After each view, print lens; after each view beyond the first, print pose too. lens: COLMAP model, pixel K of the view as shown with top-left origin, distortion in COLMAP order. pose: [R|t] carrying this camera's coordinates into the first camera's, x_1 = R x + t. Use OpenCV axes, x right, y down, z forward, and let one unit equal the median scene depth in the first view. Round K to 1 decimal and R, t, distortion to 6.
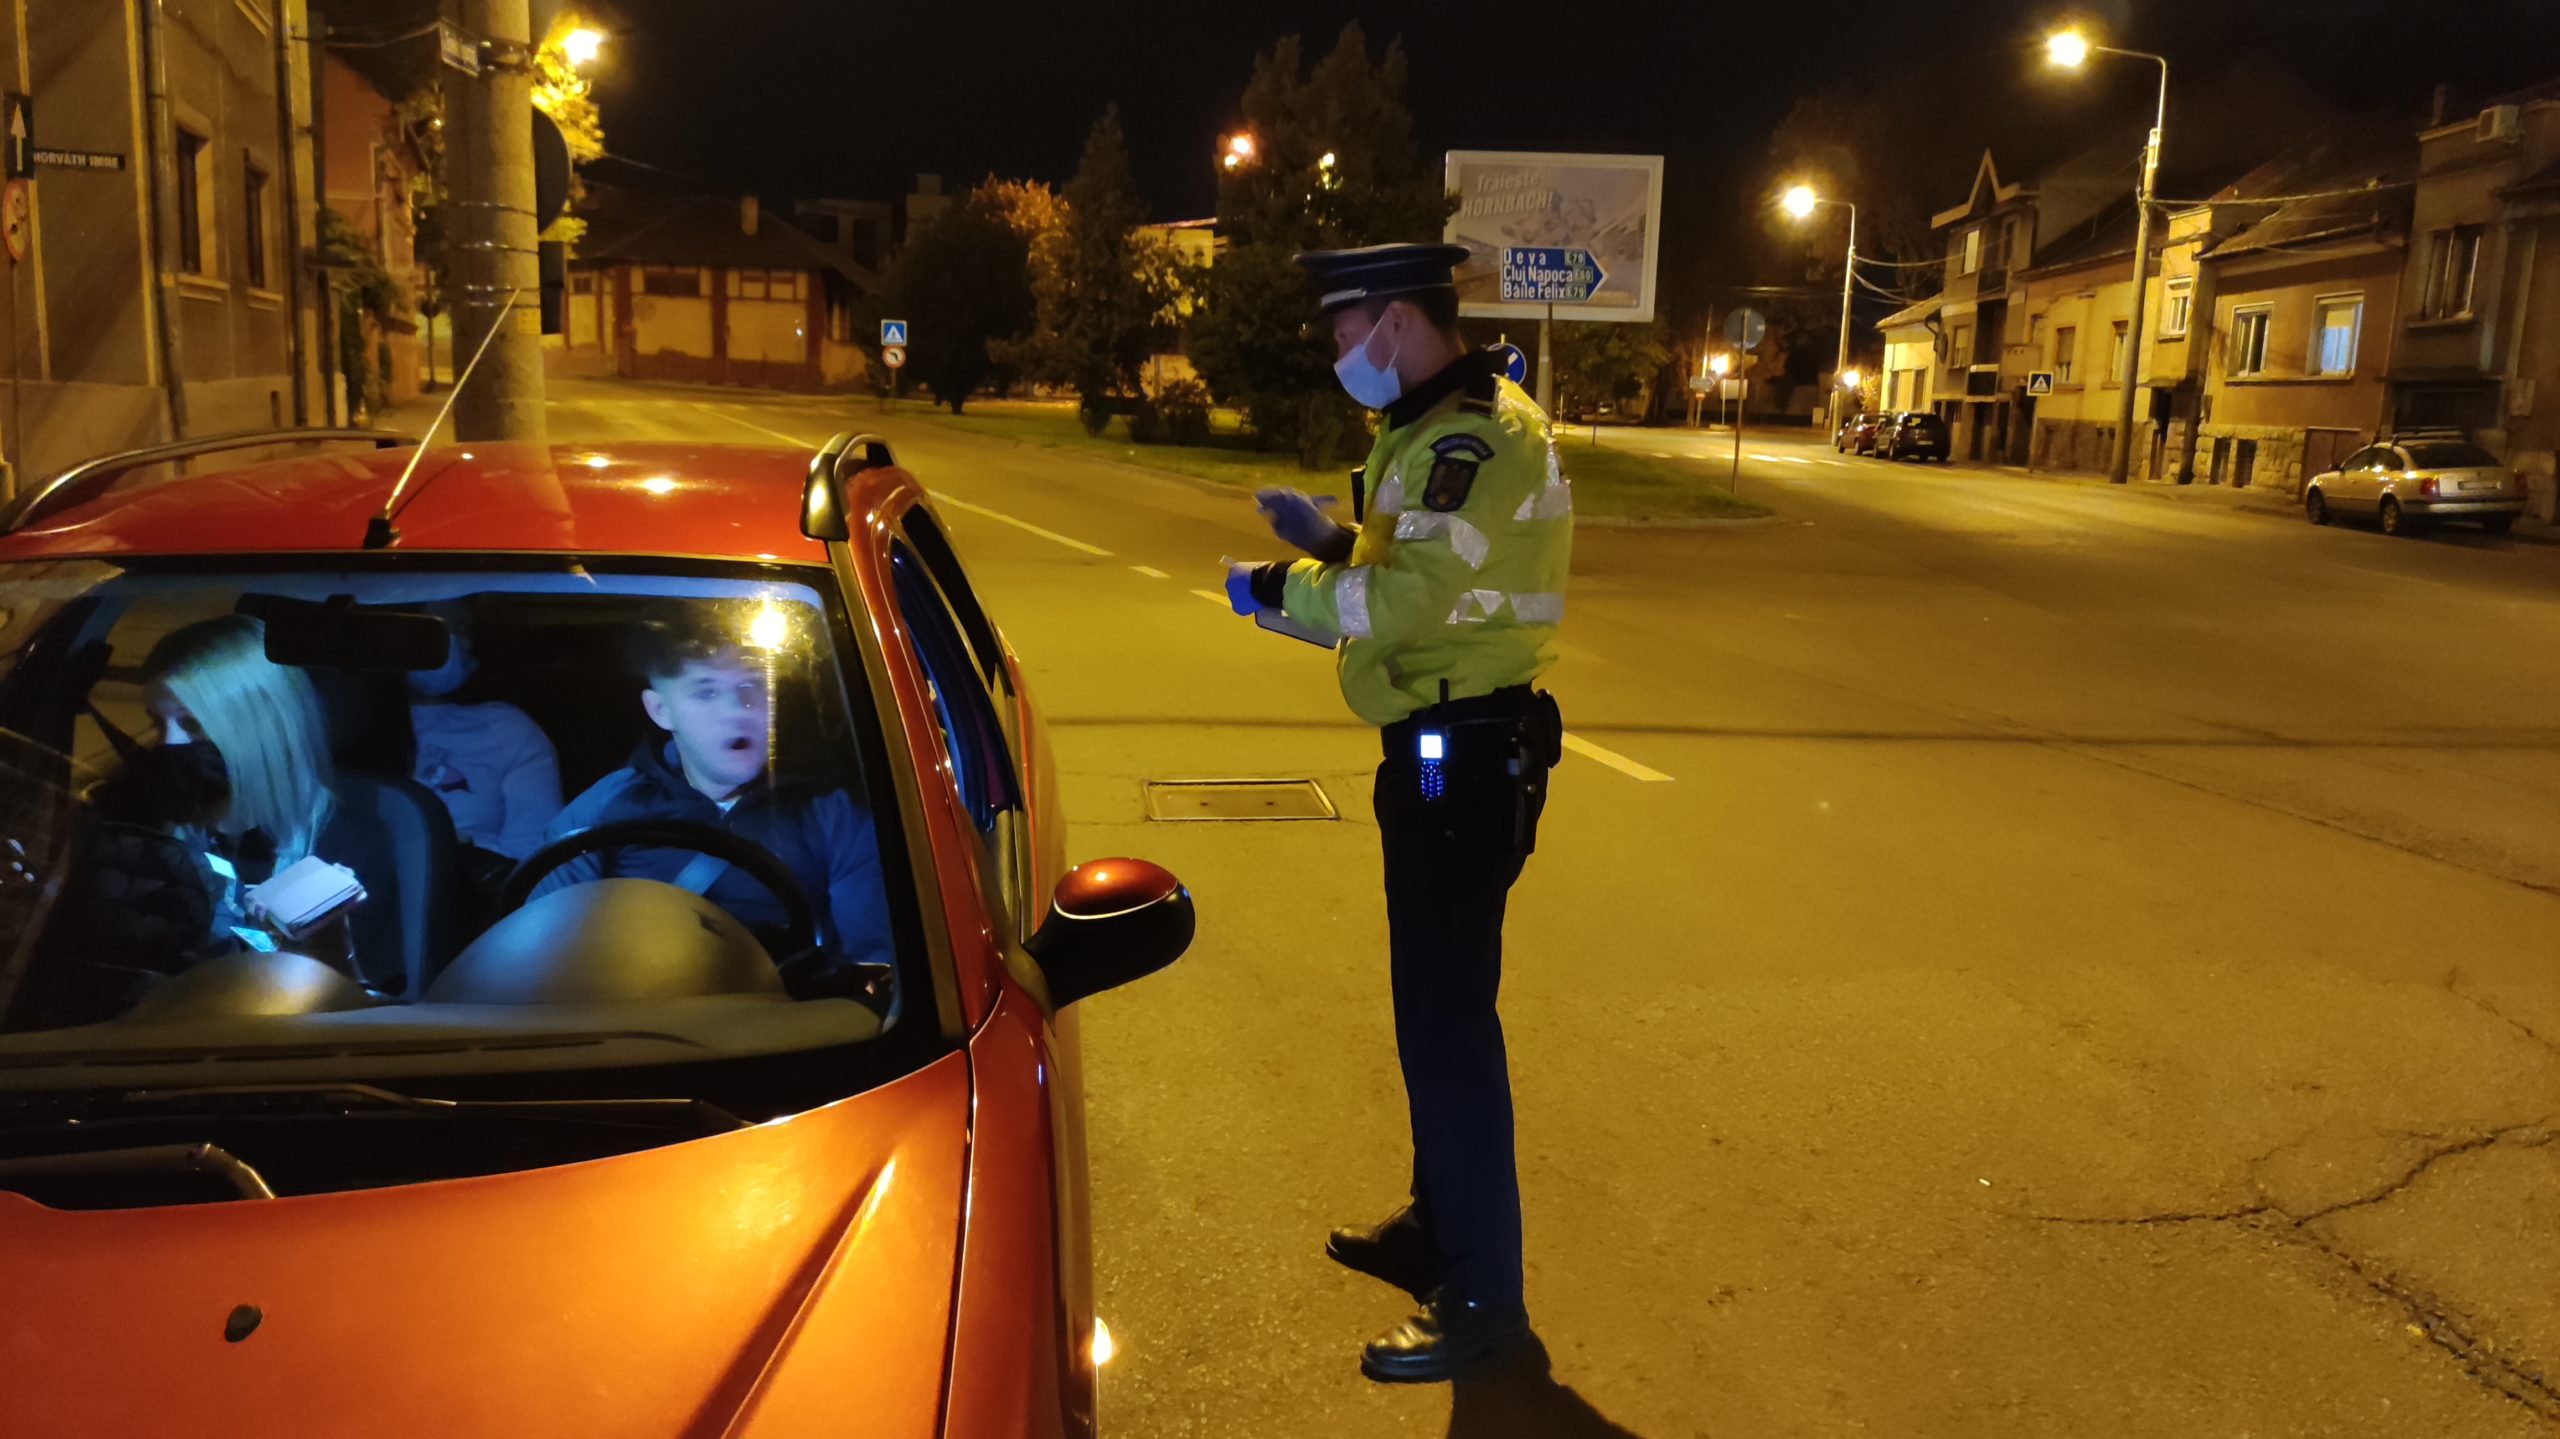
lens RADIAL K [[1874.1, 0, 1280.0], [0, 1874.1, 719.5], [0, 0, 1]] dist [0.039981, -0.003690]
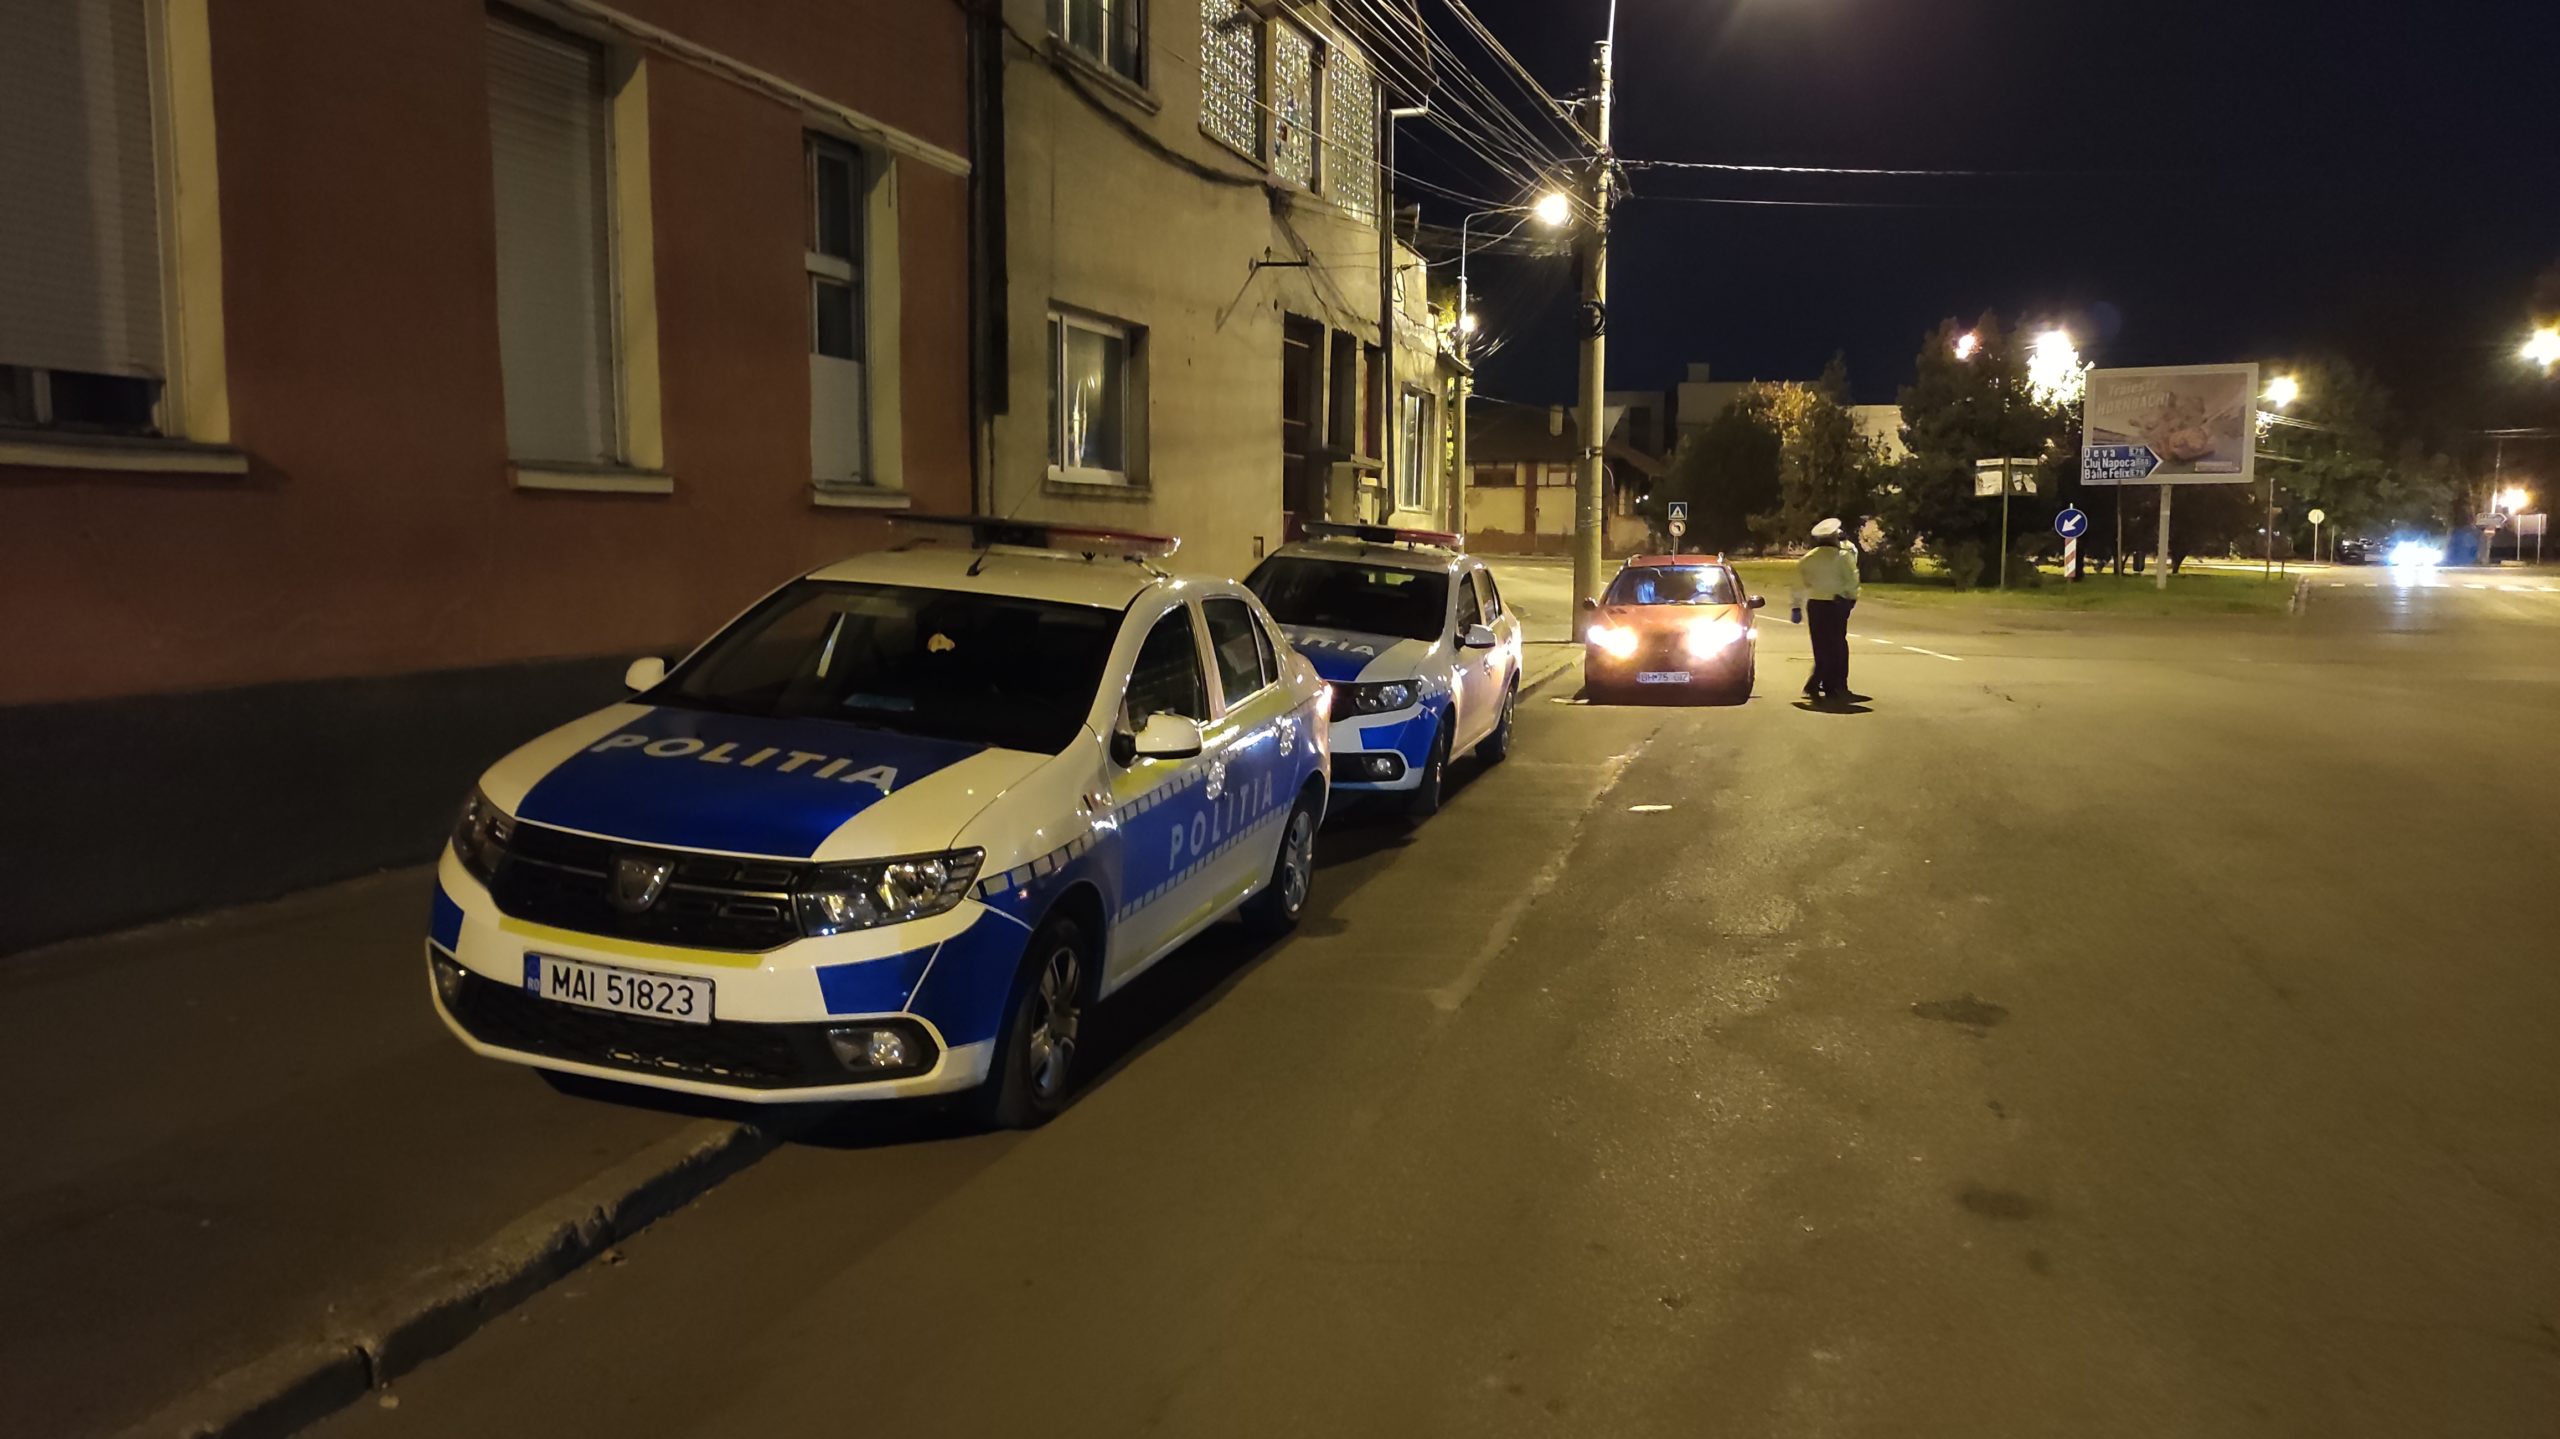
lens RADIAL K [[1874.1, 0, 1280.0], [0, 1874.1, 719.5], [0, 0, 1]] dist [0.039981, -0.003690]
pose [[0.922318, 0.002647, -0.386424, 0.053851], [-0.036049, 0.996205, -0.079219, 0.061317], [0.384748, 0.086996, 0.918913, -0.339364]]
